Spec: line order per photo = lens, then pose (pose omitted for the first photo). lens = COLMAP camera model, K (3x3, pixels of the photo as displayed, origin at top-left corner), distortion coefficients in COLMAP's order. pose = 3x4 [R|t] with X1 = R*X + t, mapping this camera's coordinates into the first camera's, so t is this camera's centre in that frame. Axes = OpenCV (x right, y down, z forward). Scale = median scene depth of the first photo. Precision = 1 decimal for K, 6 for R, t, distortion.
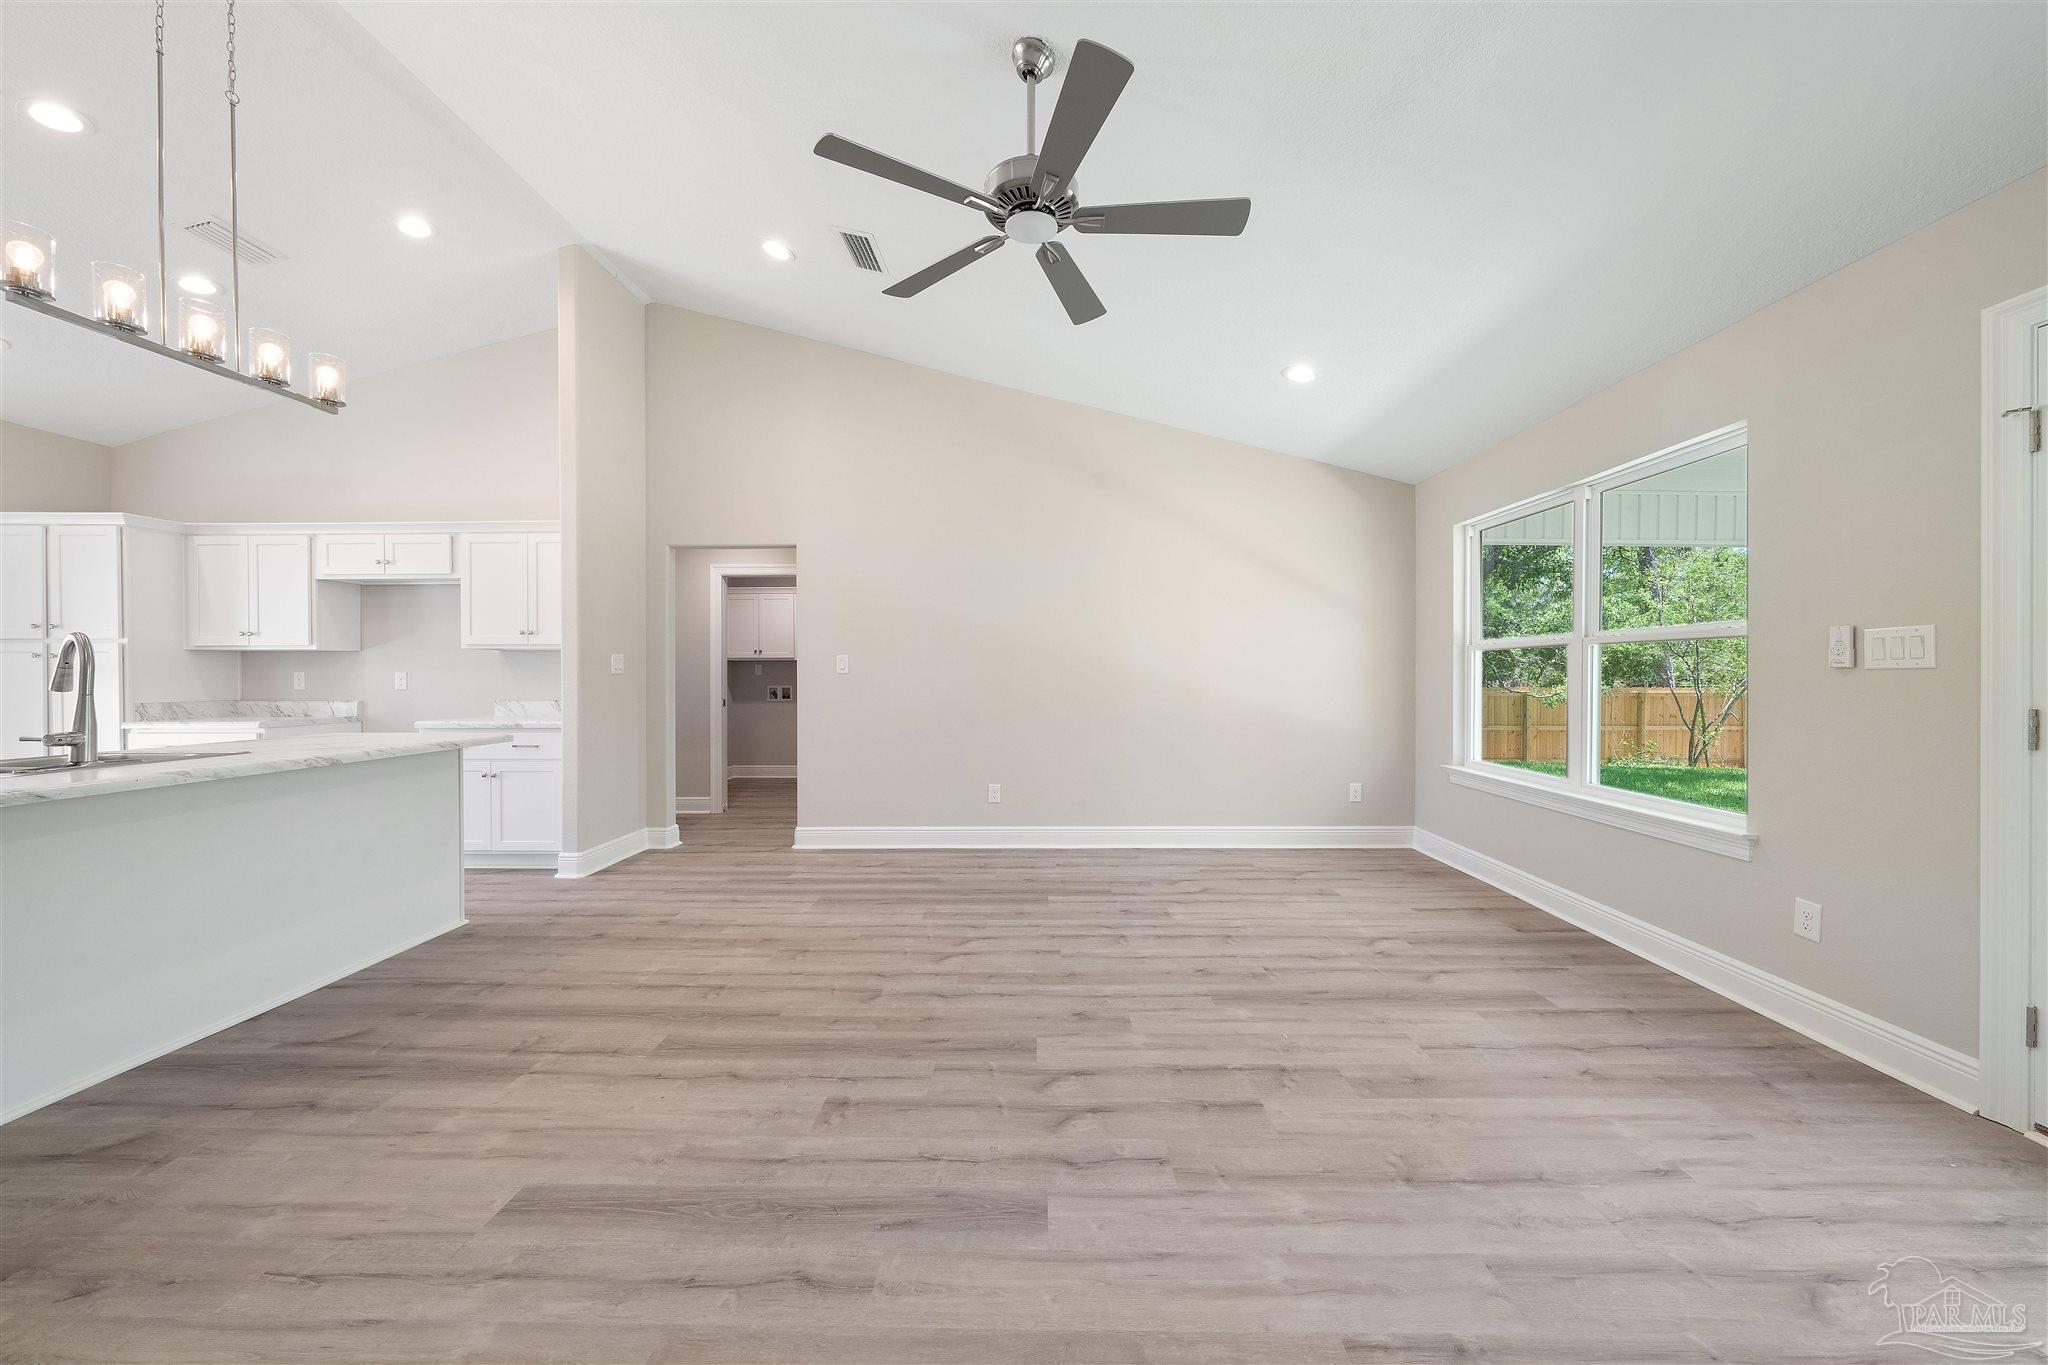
lens RADIAL K [[696.3, 0, 1048.9], [0, 696.3, 680.1], [0, 0, 1]] dist [-0.004017, 0.000171]
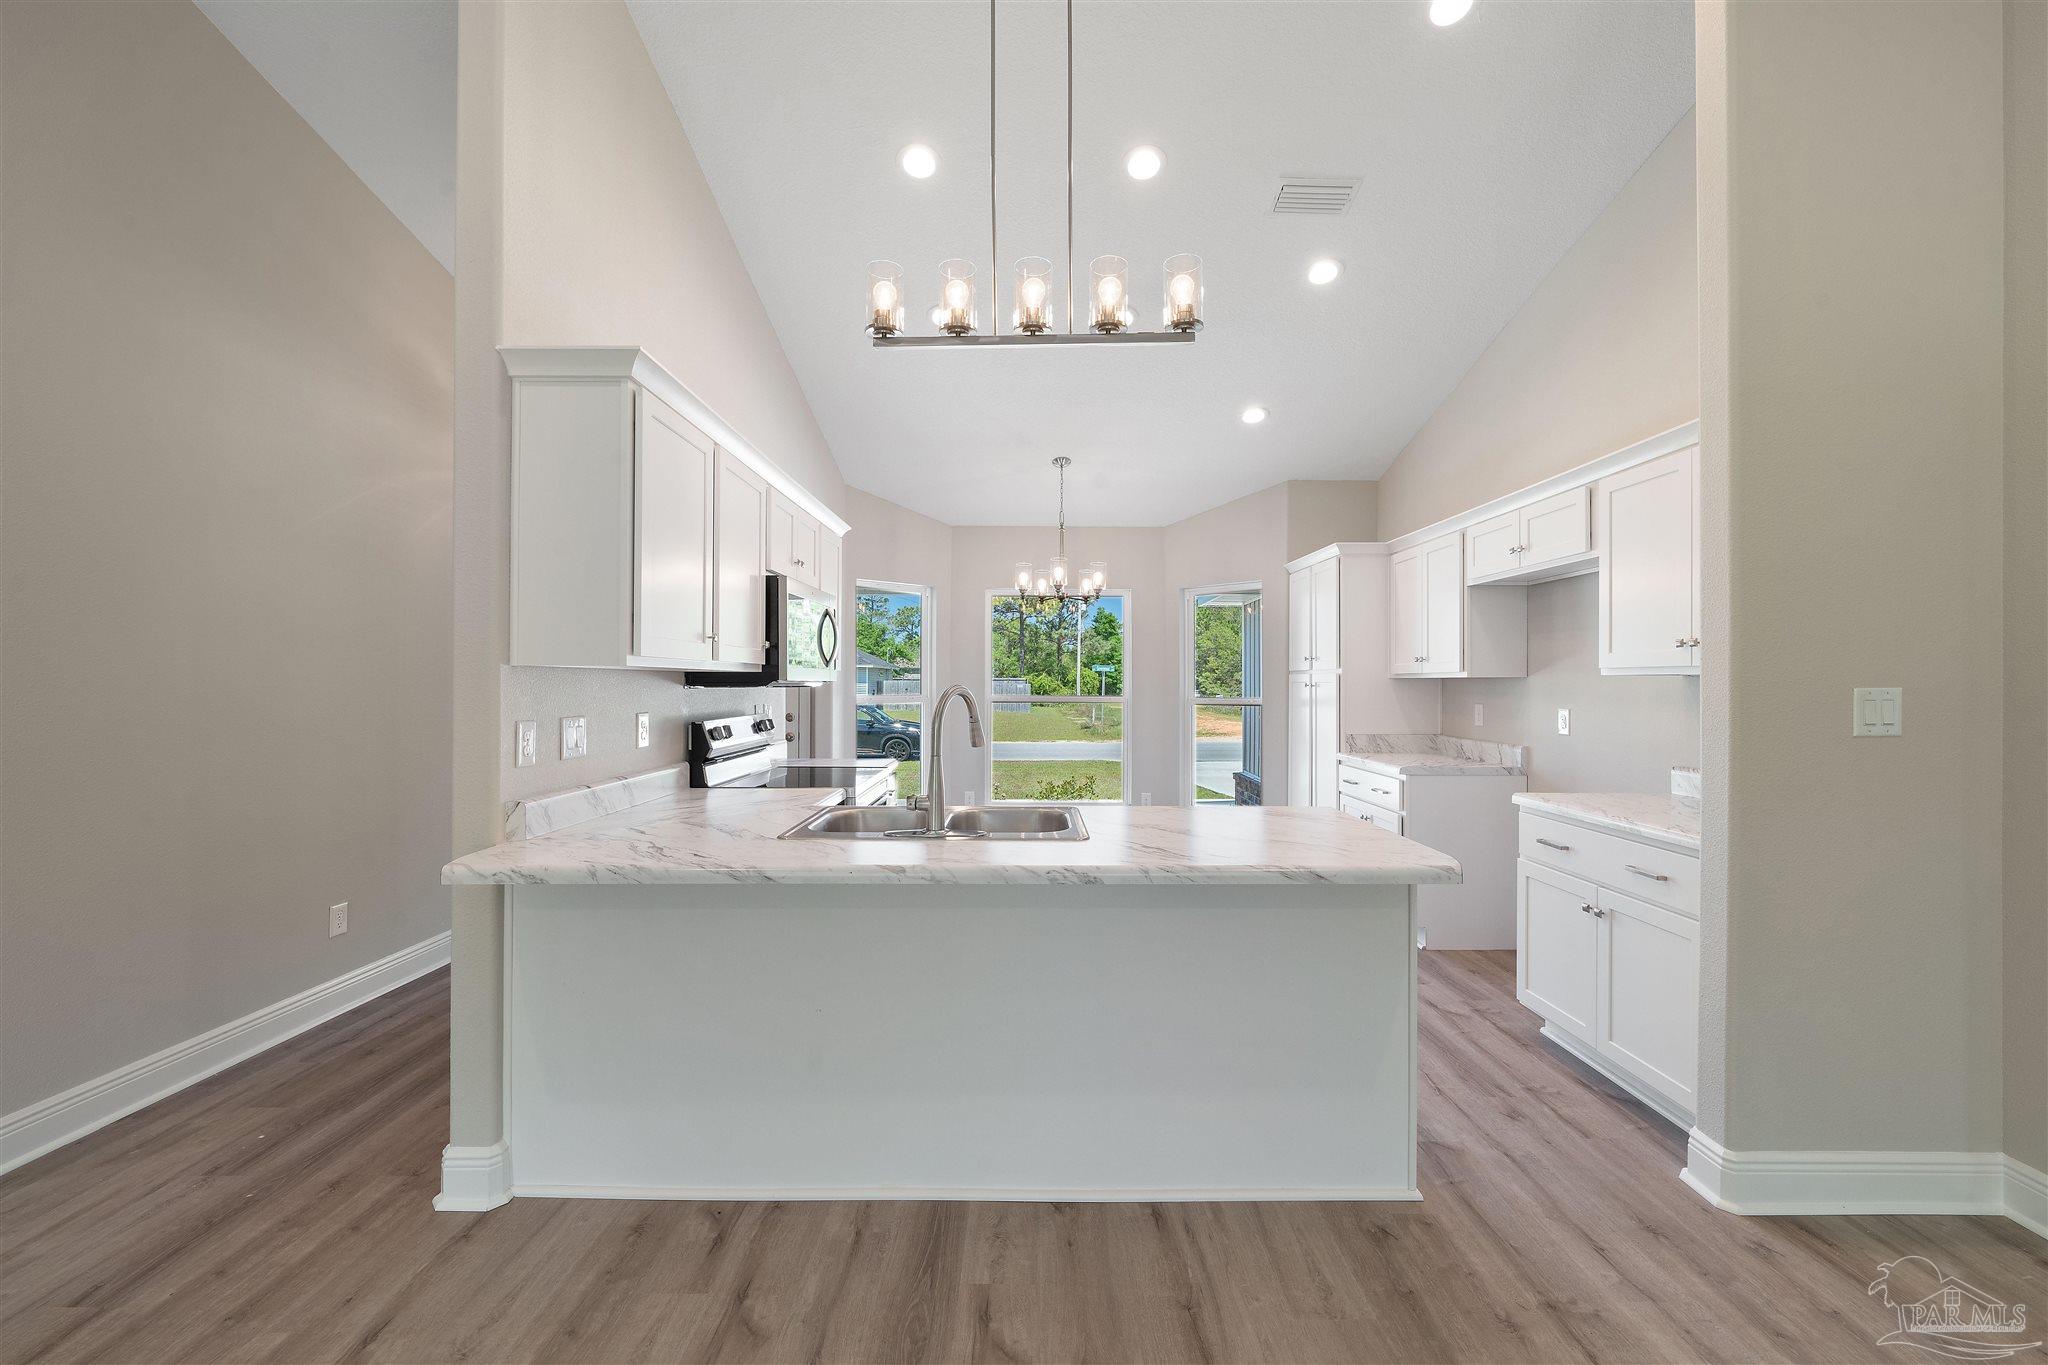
lens RADIAL K [[809.1, 0, 1018.9], [0, 809.1, 681.6], [0, 0, 1]] dist [-0.003797, 0.000811]
pose [[-0.009308, 0.001892, -0.999955, -0.254804], [-0.010899, 0.999939, 0.001993, -0.059084], [0.999897, 0.010917, -0.009287, 0.838593]]
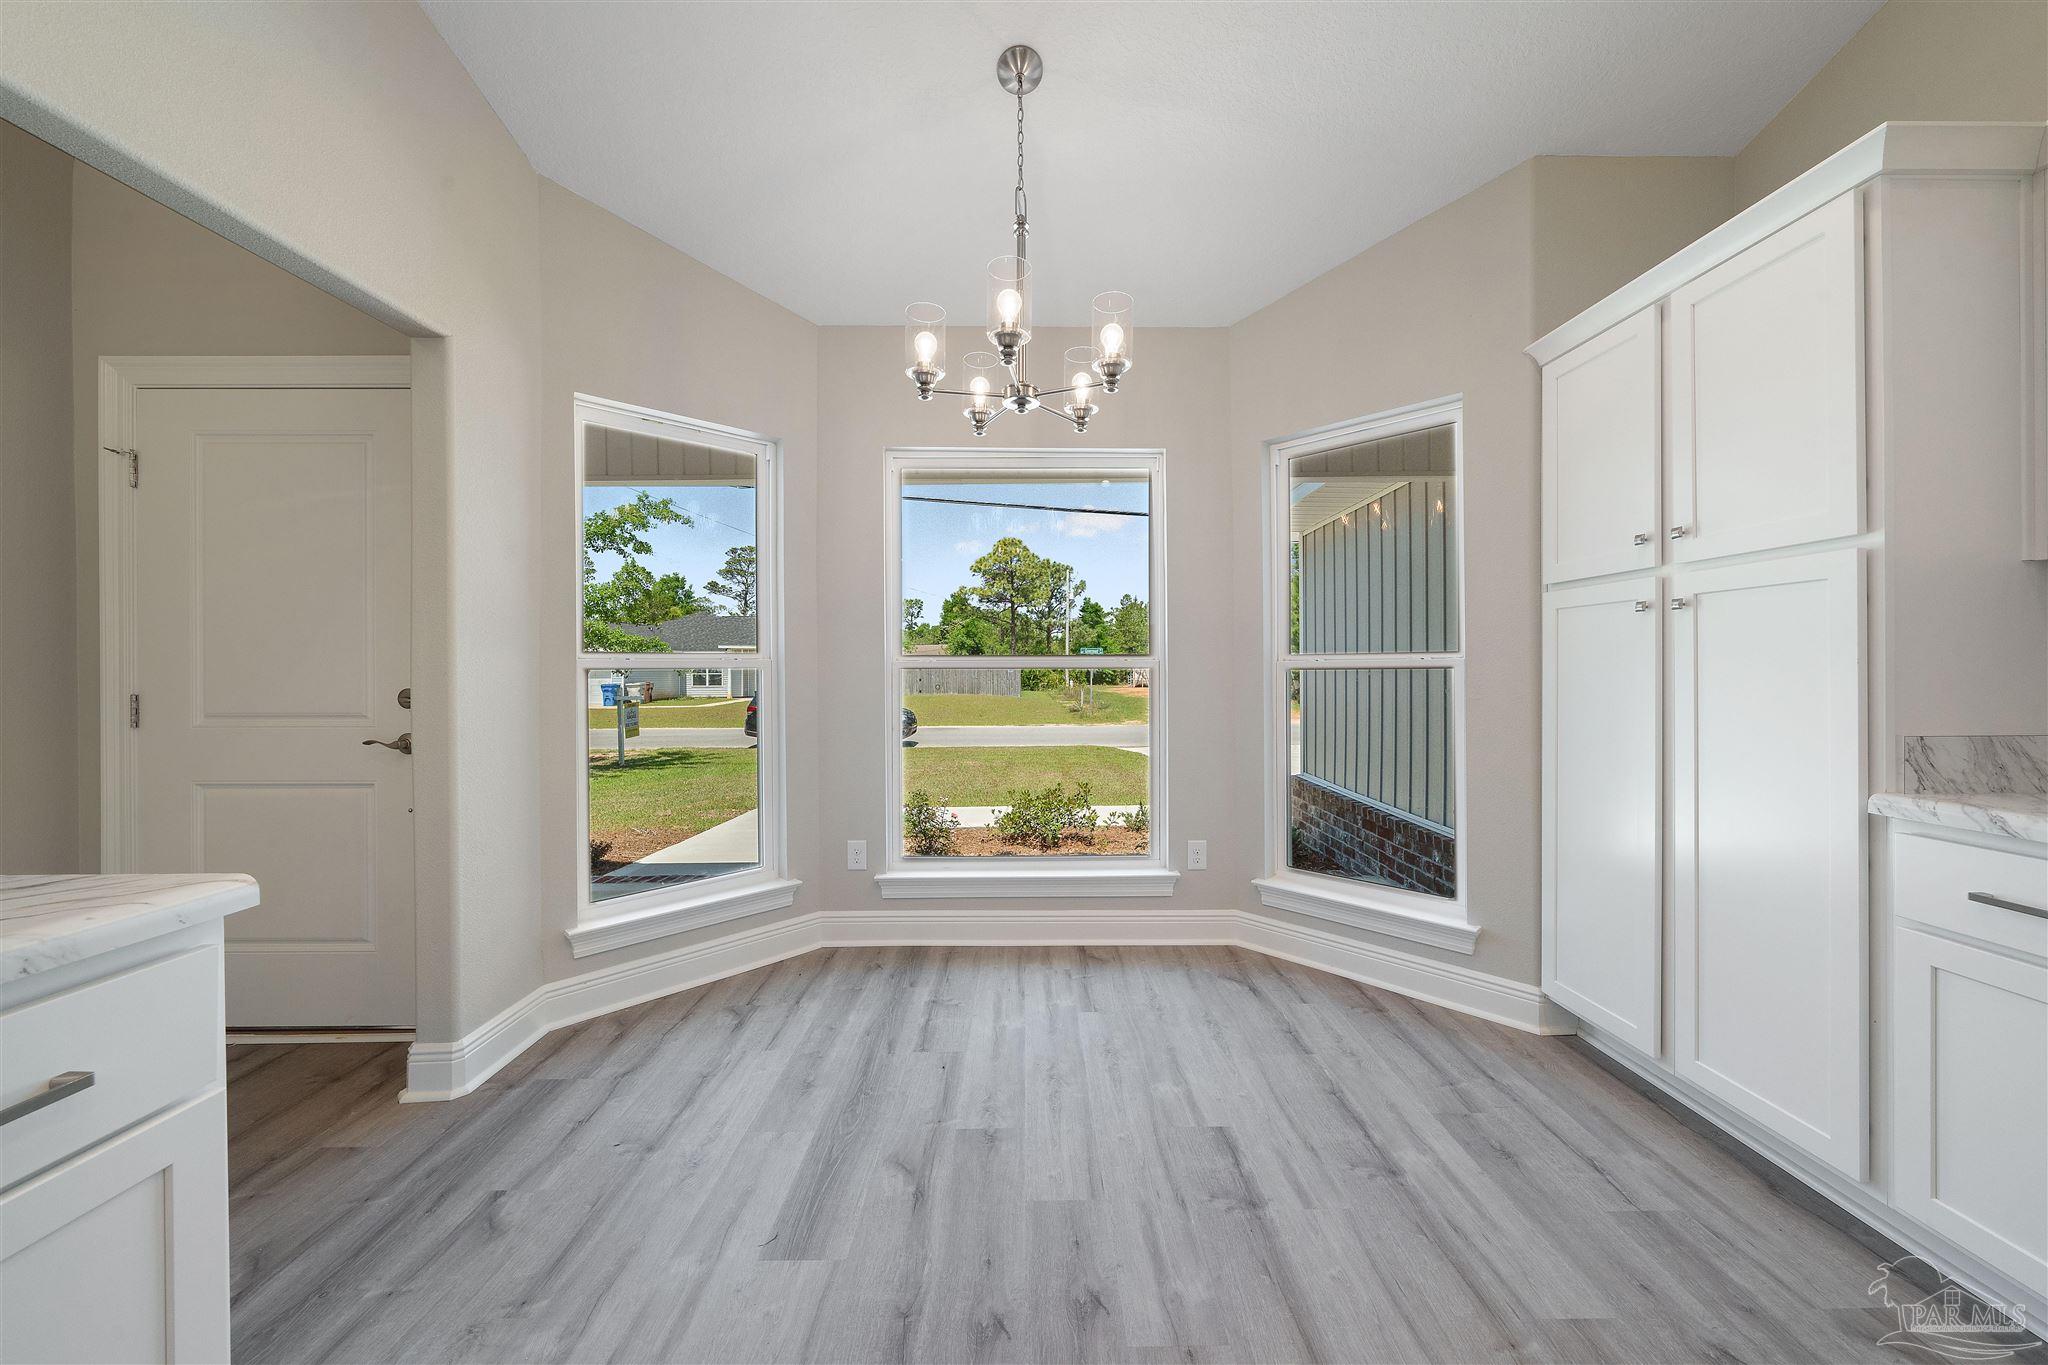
lens RADIAL K [[733.0, 0, 1040.0], [0, 733.0, 671.2], [0, 0, 1]] dist [-0.006386, 0.001161]
pose [[0.027379, 0.004366, -0.999616, -1.546795], [-0.003801, 0.999984, 0.004263, 0.006669], [0.999618, 0.003683, 0.027395, 0.925605]]
